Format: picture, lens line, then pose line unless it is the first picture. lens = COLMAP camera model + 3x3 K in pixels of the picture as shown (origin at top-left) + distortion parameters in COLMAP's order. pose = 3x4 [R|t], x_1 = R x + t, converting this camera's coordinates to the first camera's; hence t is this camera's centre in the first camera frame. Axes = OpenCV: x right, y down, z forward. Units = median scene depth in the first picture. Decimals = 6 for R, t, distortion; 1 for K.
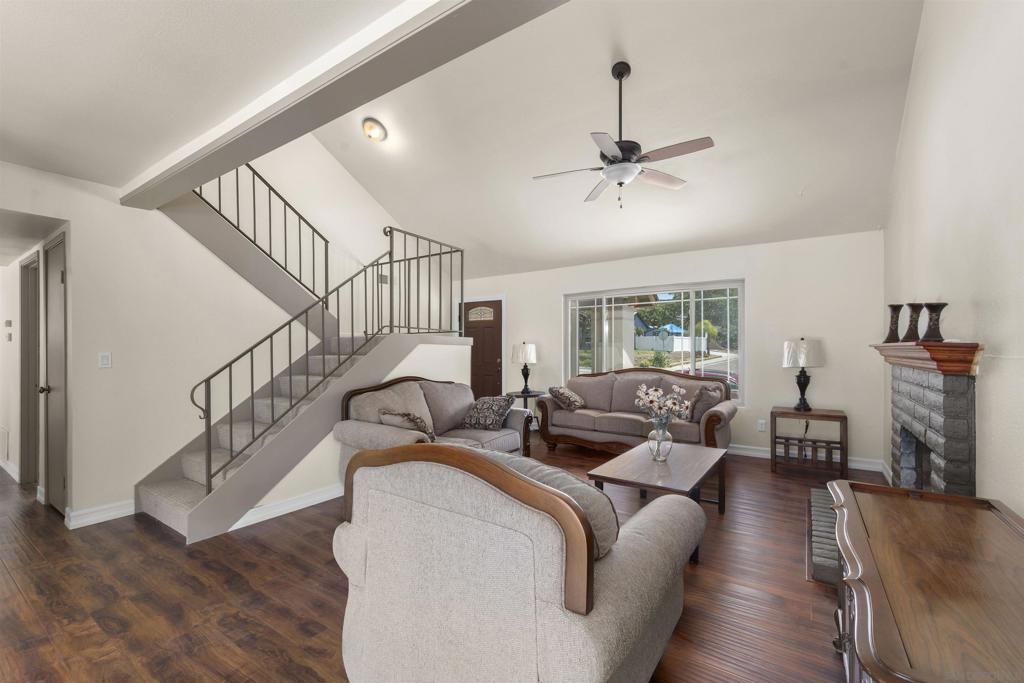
lens RADIAL K [[434.8, 0, 509.8], [0, 434.8, 346.5], [0, 0, 1]] dist [0.000216, -0.001532]
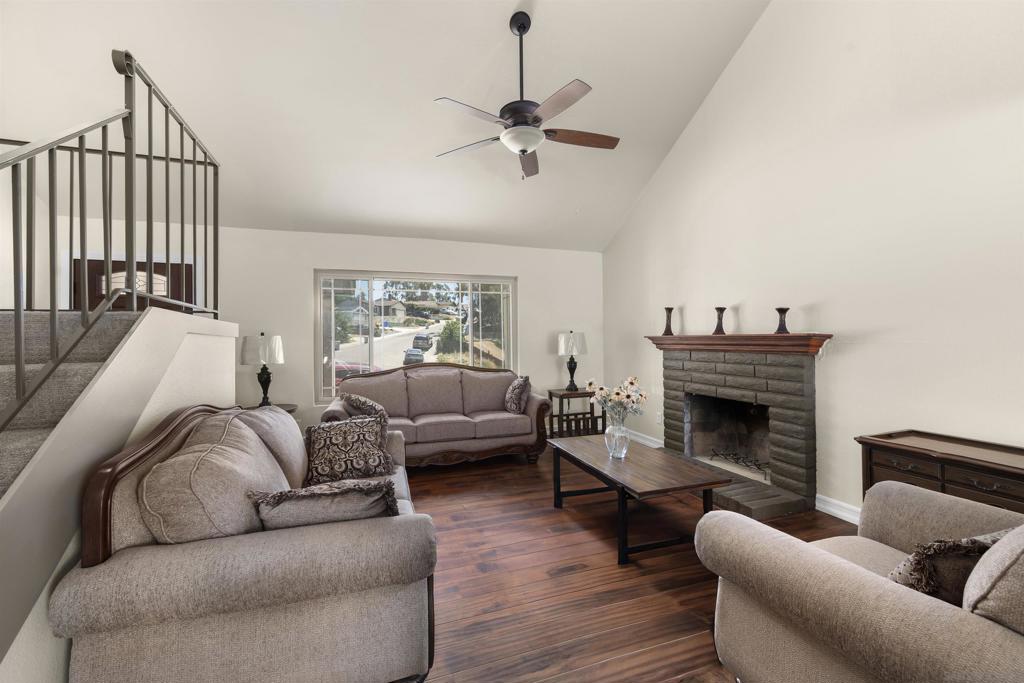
lens RADIAL K [[409.1, 0, 512.0], [0, 409.1, 336.9], [0, 0, 1]] dist [-0.000795, 0.000166]
pose [[0.581851, 0.004478, 0.813283, -0.387267], [0.003634, 0.999961, -0.008106, 0.004880], [-0.813288, 0.007672, 0.581811, 0.499007]]
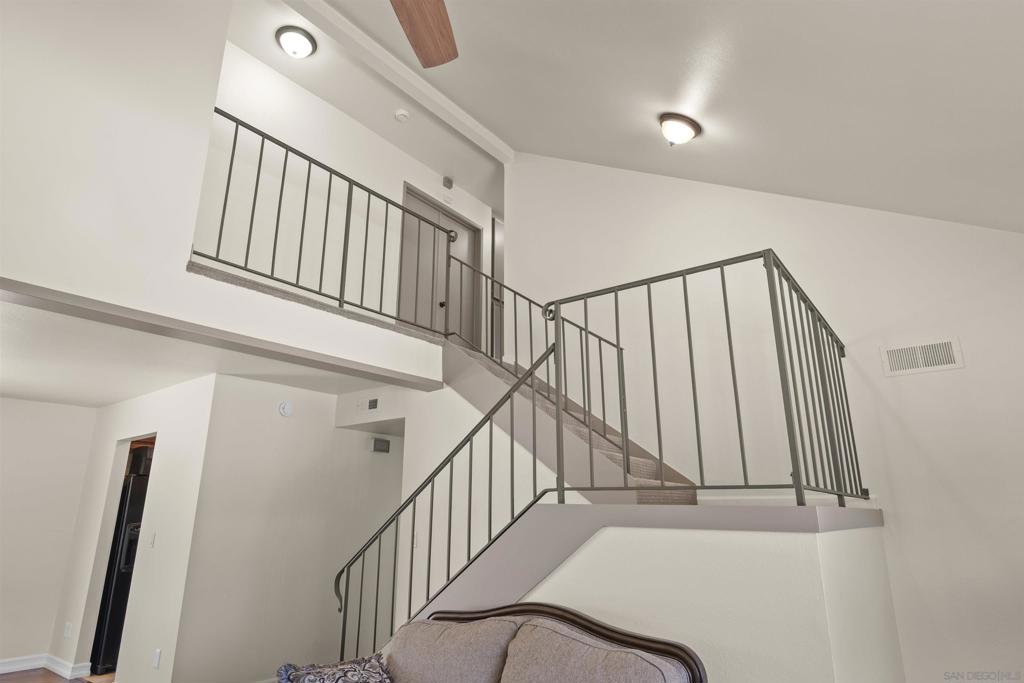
lens RADIAL K [[578.2, 0, 507.2], [0, 578.2, 340.9], [0, 0, 1]] dist [0.004143, -0.001038]
pose [[-0.054058, -0.284773, -0.957069, 0.429177], [0.003182, 0.958417, -0.285354, -0.022033], [0.998533, -0.018472, -0.050904, 1.010092]]
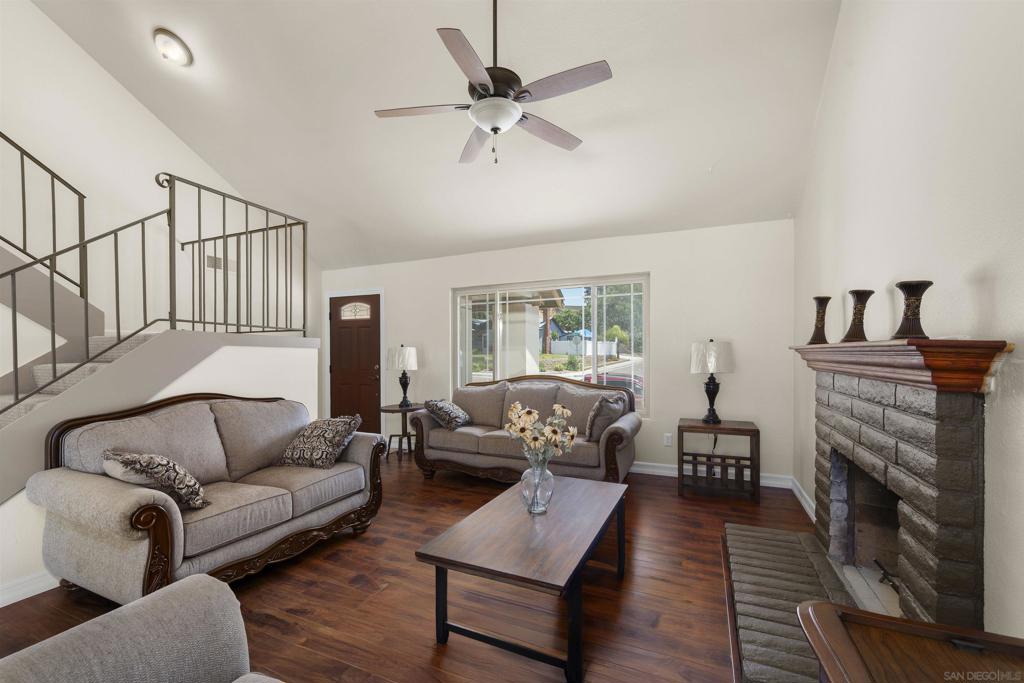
lens RADIAL K [[434.8, 0, 510.3], [0, 434.8, 353.9], [0, 0, 1]] dist [0.000216, -0.001532]
pose [[0.983056, -0.002667, 0.183287, 0.128399], [0.001396, 0.999974, 0.007064, 0.002634], [-0.183301, -0.006689, 0.983034, 0.236626]]
